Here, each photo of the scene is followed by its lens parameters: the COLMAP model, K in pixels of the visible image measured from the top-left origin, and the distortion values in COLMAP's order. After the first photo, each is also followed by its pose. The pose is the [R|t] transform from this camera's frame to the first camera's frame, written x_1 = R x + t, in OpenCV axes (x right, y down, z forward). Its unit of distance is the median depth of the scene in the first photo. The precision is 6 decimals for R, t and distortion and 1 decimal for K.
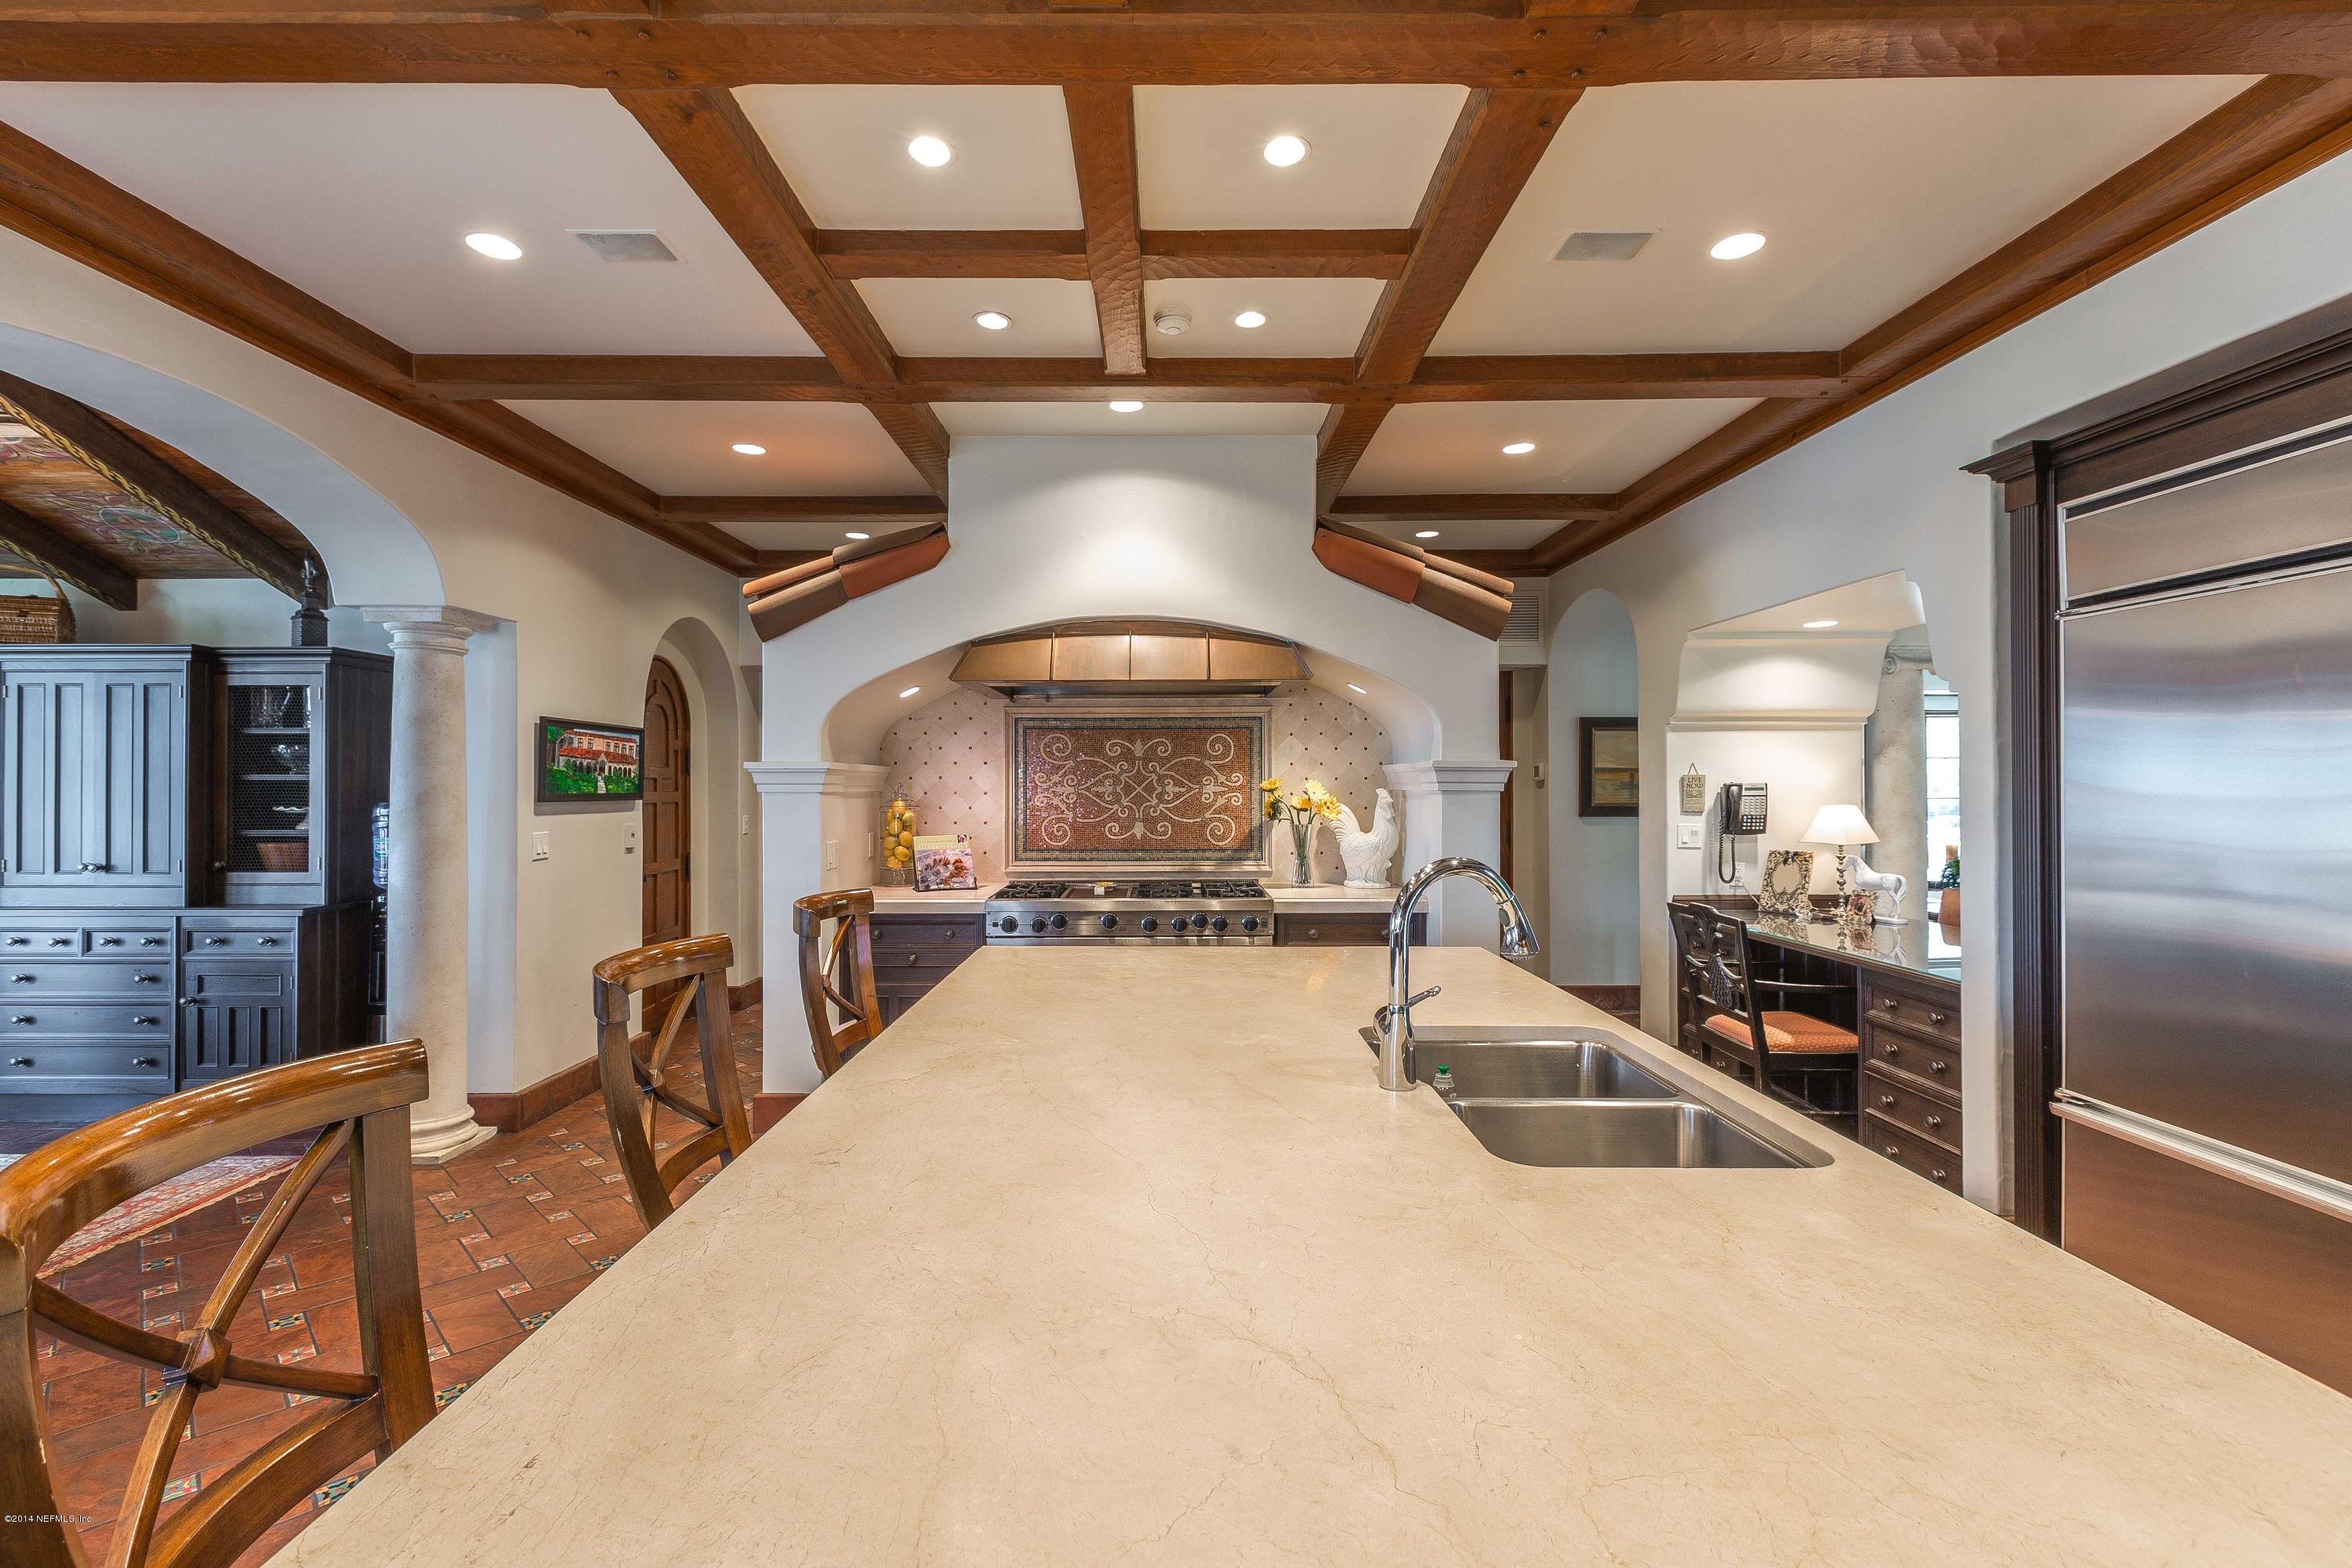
lens RADIAL K [[1060.4, 0, 1147.6], [0, 1060.4, 782.6], [0, 0, 1]] dist [0.001608, -0.000590]
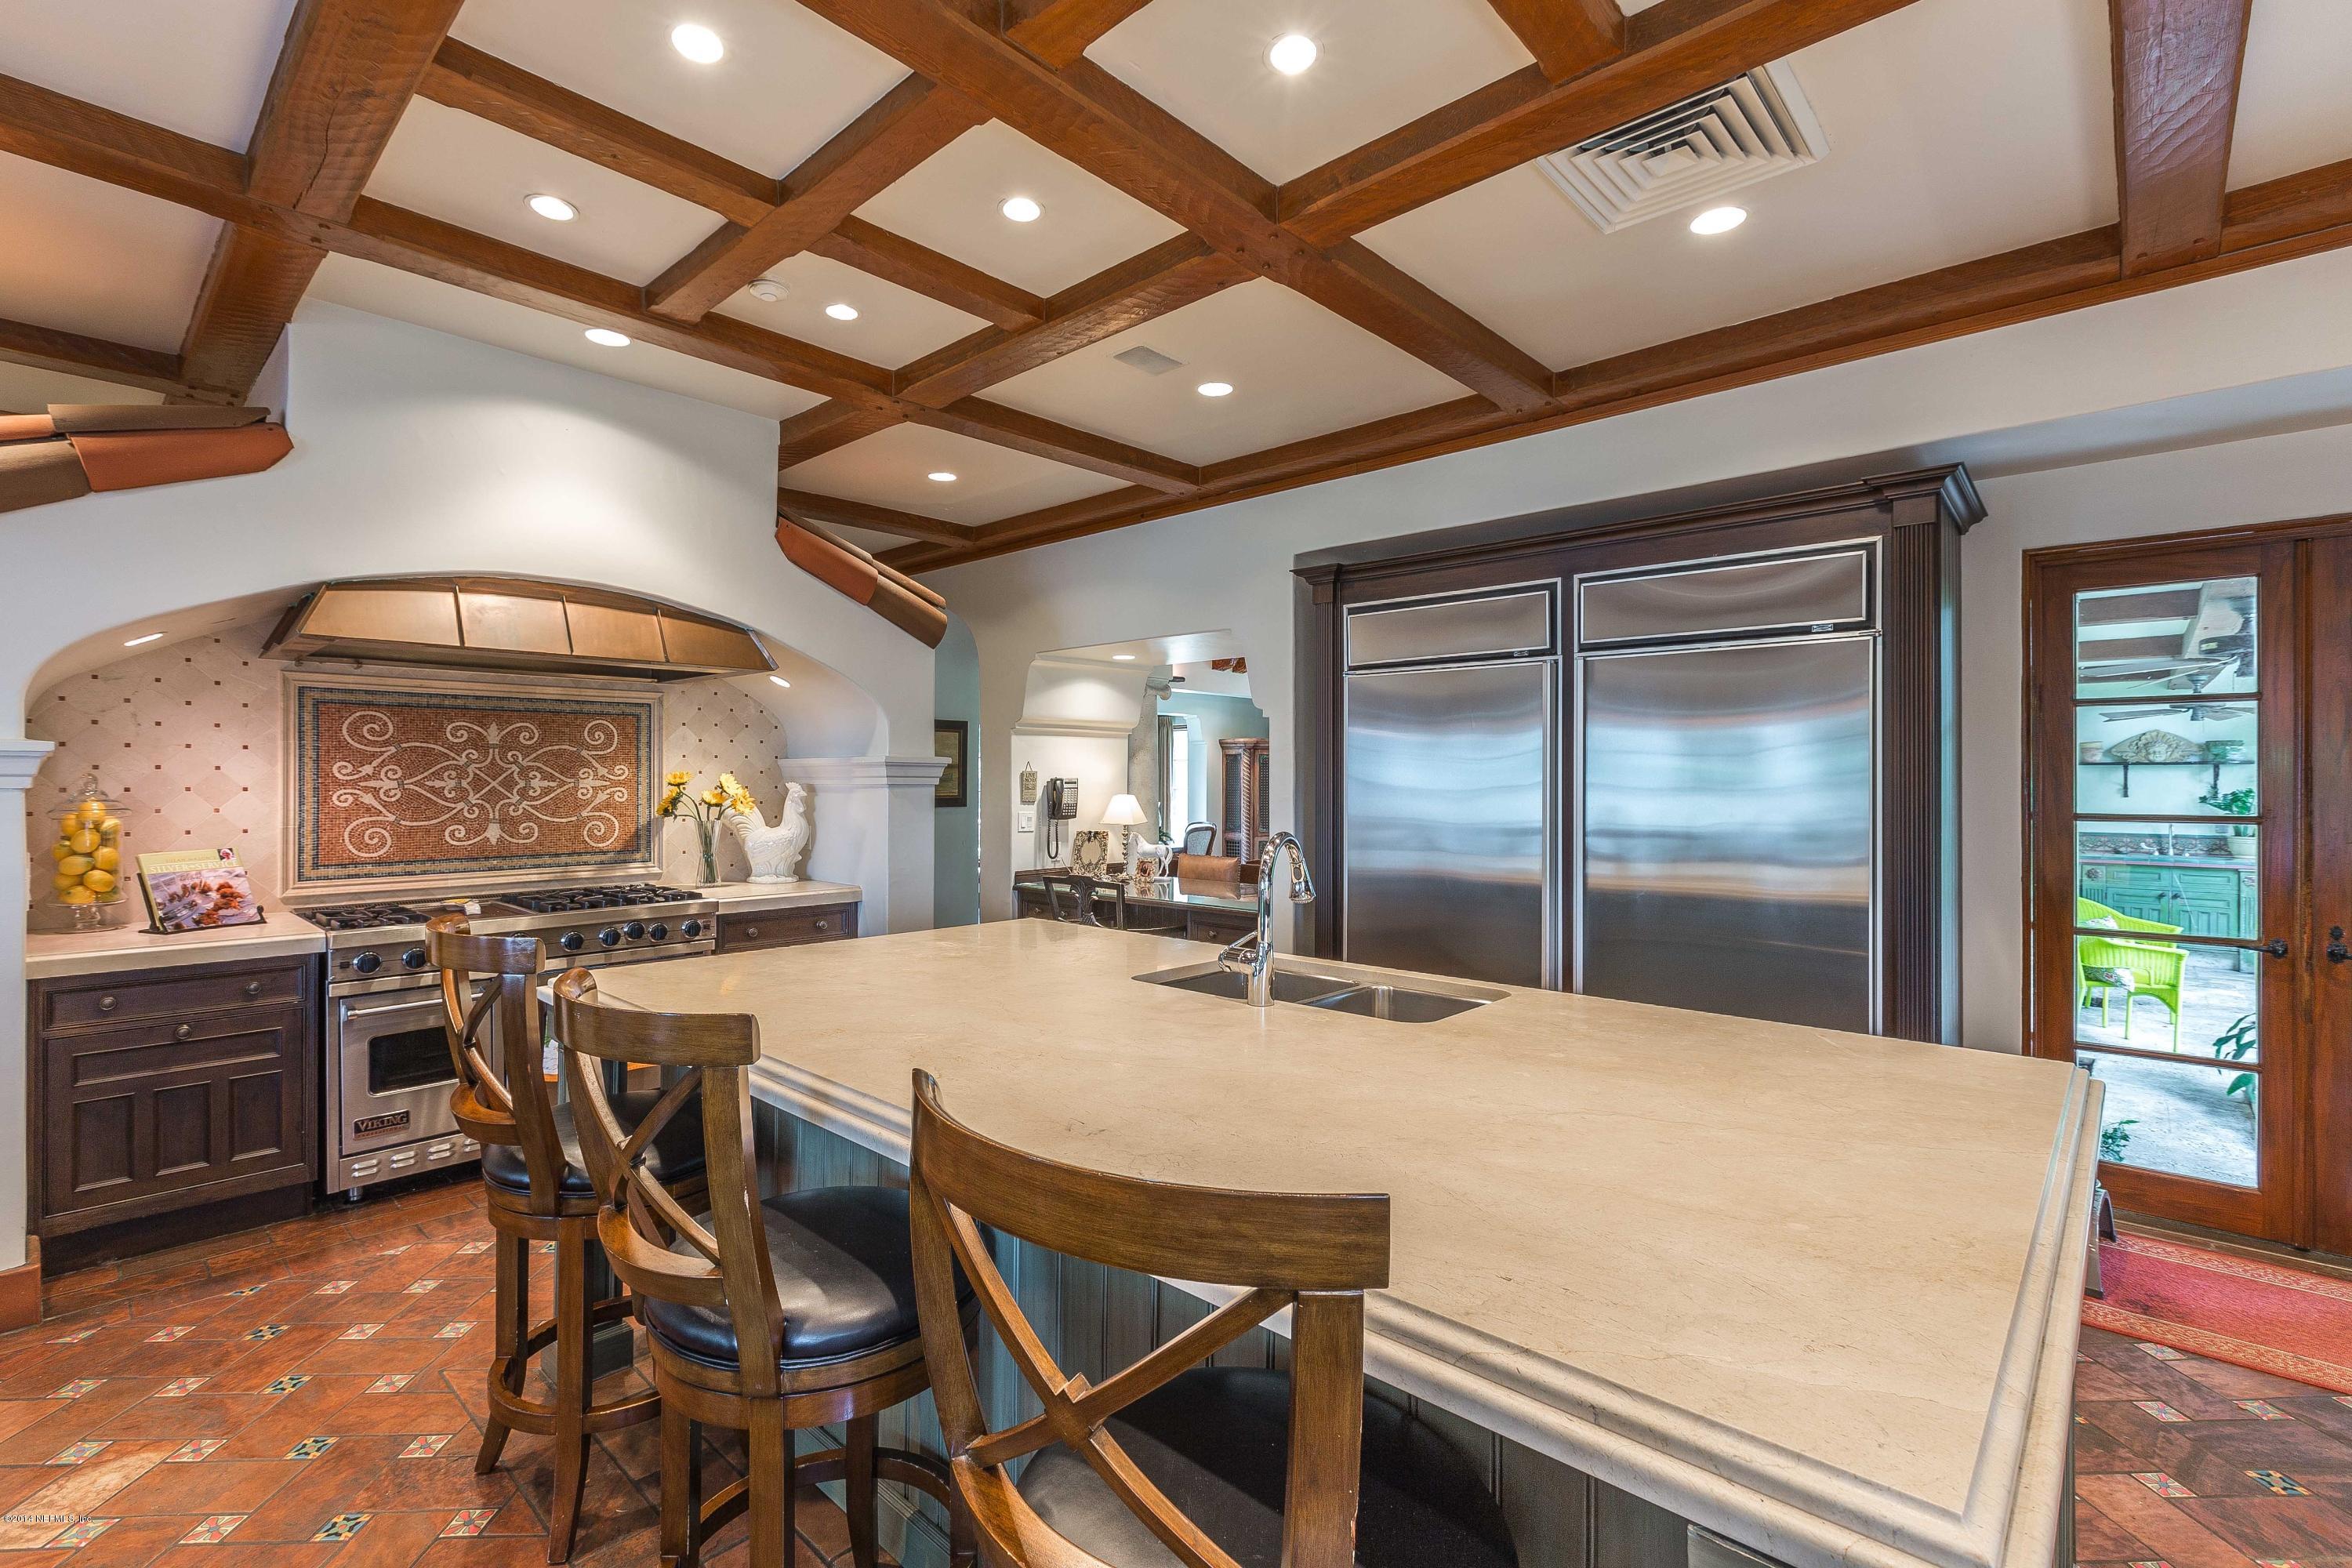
lens RADIAL K [[1060.4, 0, 1181.3], [0, 1060.4, 783.3], [0, 0, 1]] dist [0.001608, -0.000590]
pose [[0.669308, -0.000811, 0.742984, -0.312501], [-0.003579, 0.999984, 0.004316, 0.000729], [-0.742976, -0.005548, 0.669295, 0.067432]]
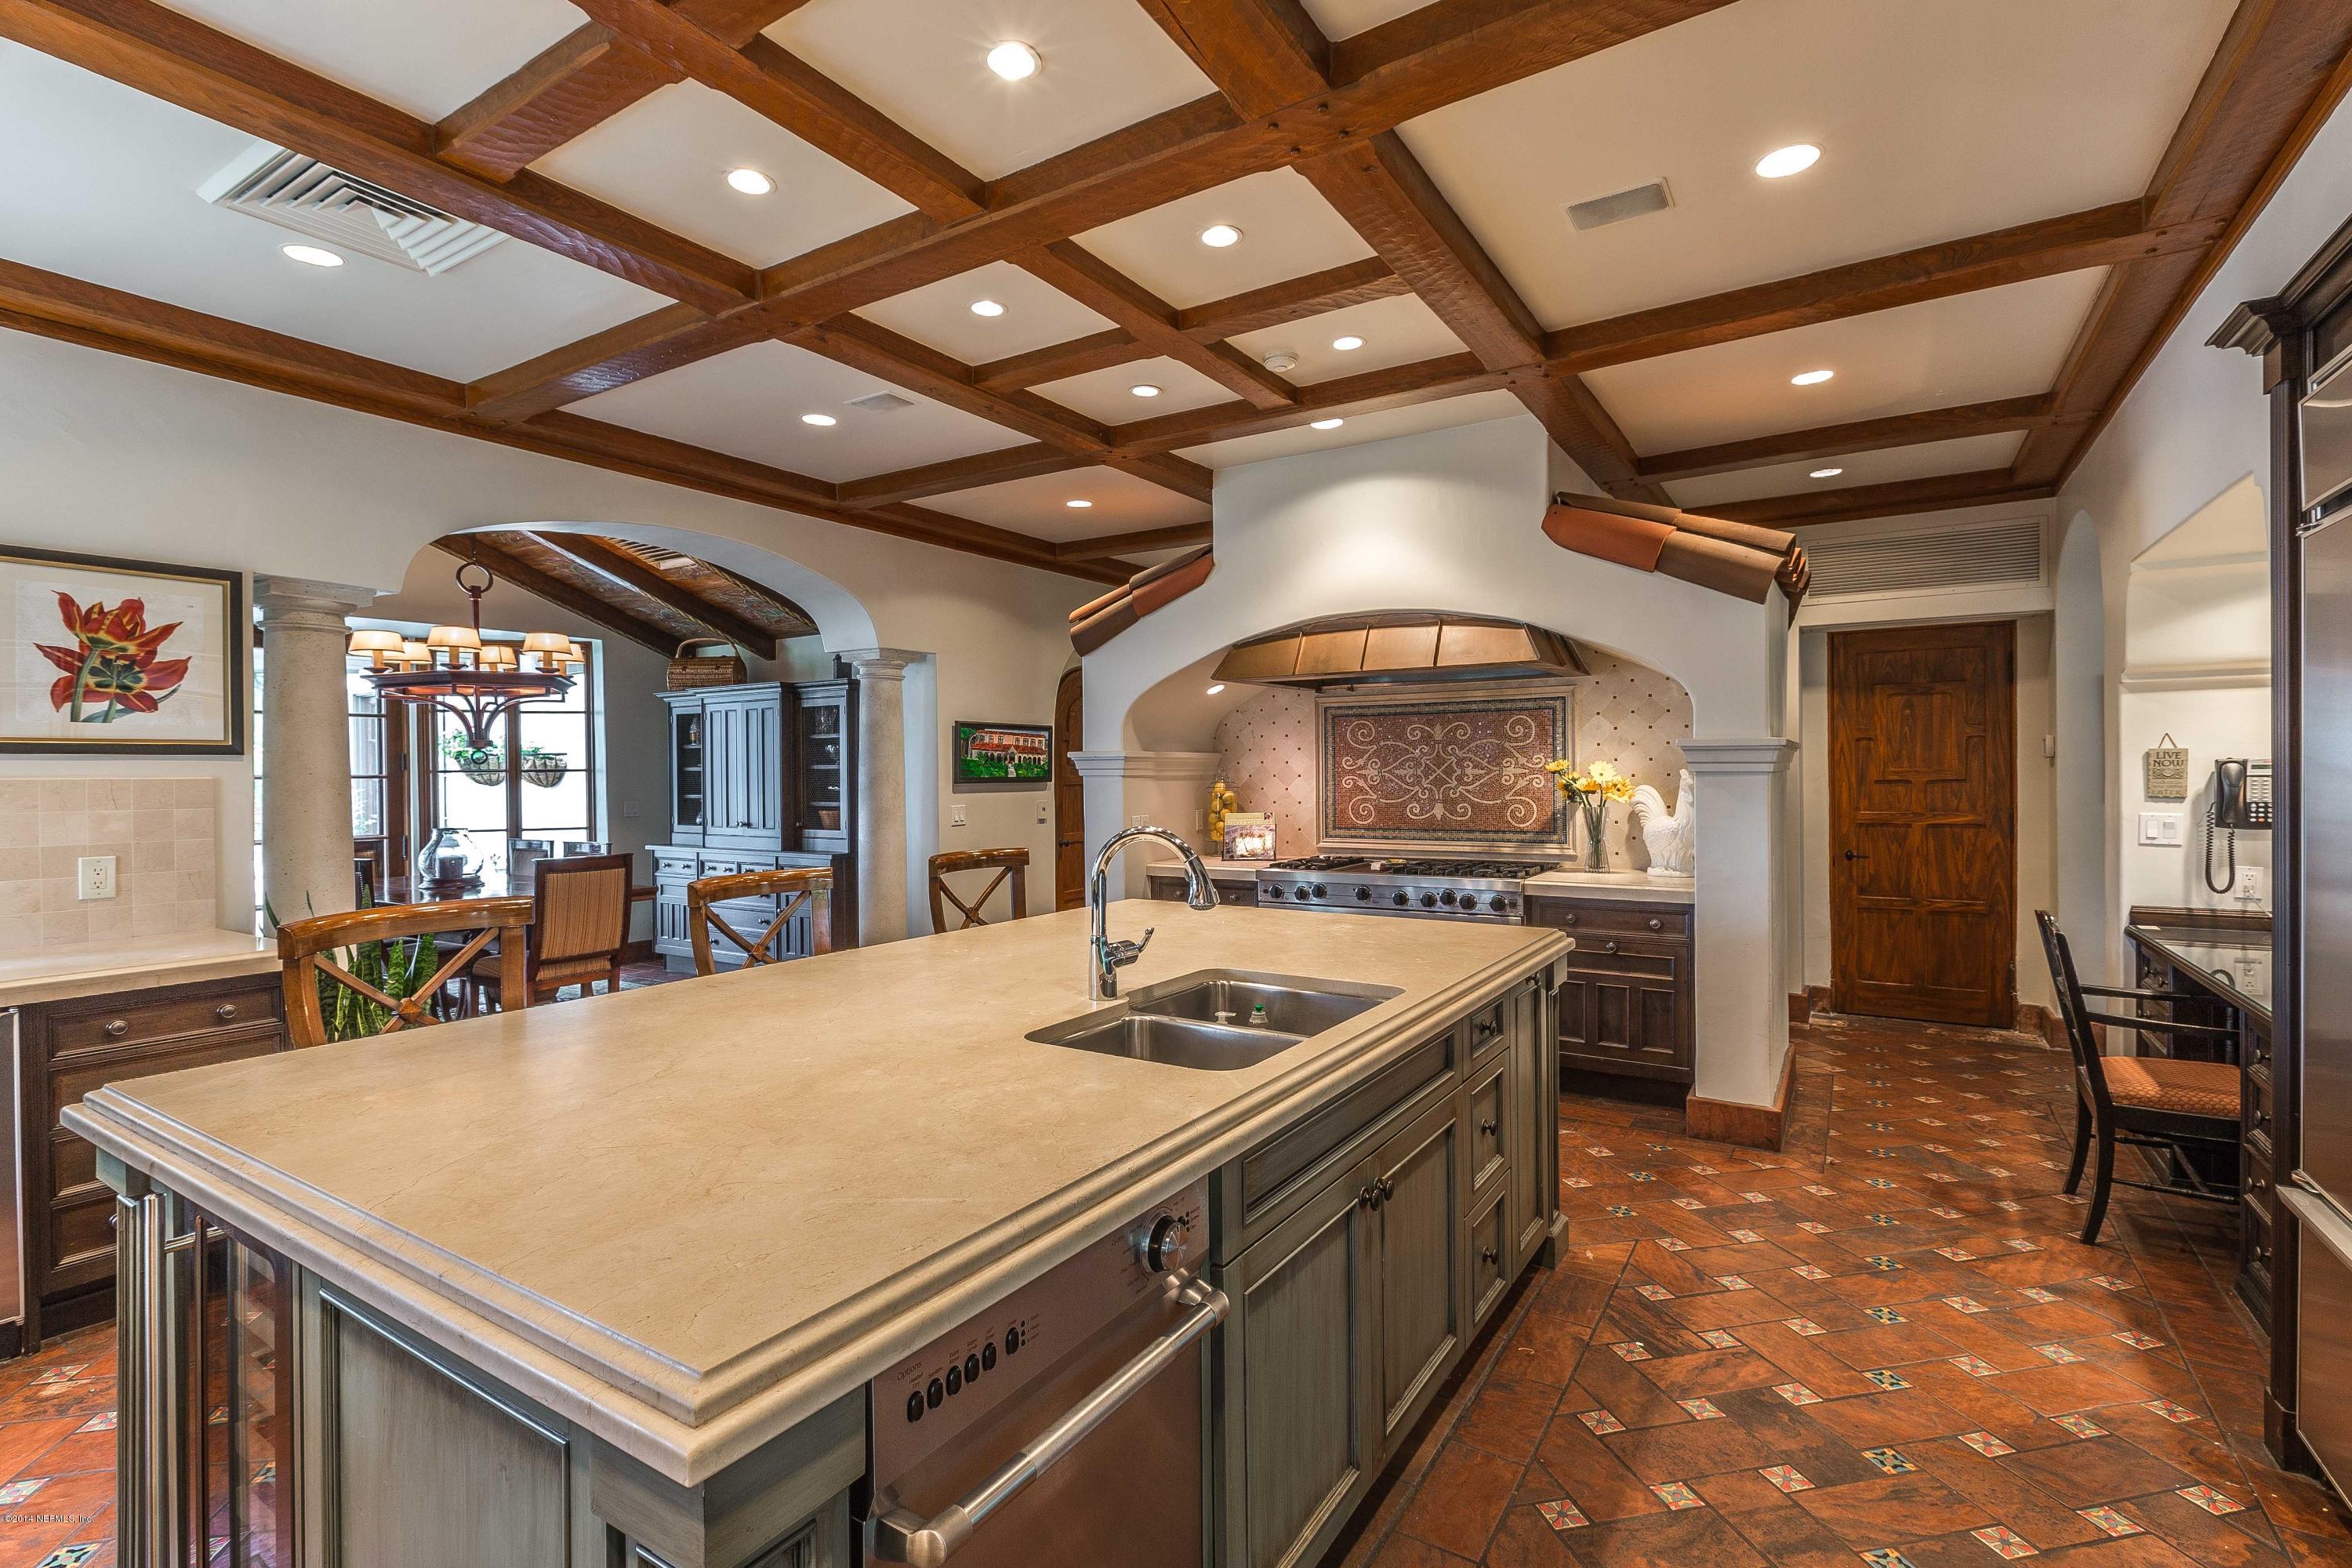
lens RADIAL K [[1060.4, 0, 1152.6], [0, 1060.4, 782.9], [0, 0, 1]] dist [0.001608, -0.000590]
pose [[0.849183, 0.000063, -0.528099, 0.358789], [0.008959, 0.999854, 0.014524, -0.000229], [0.528023, -0.017065, 0.849059, -0.031003]]
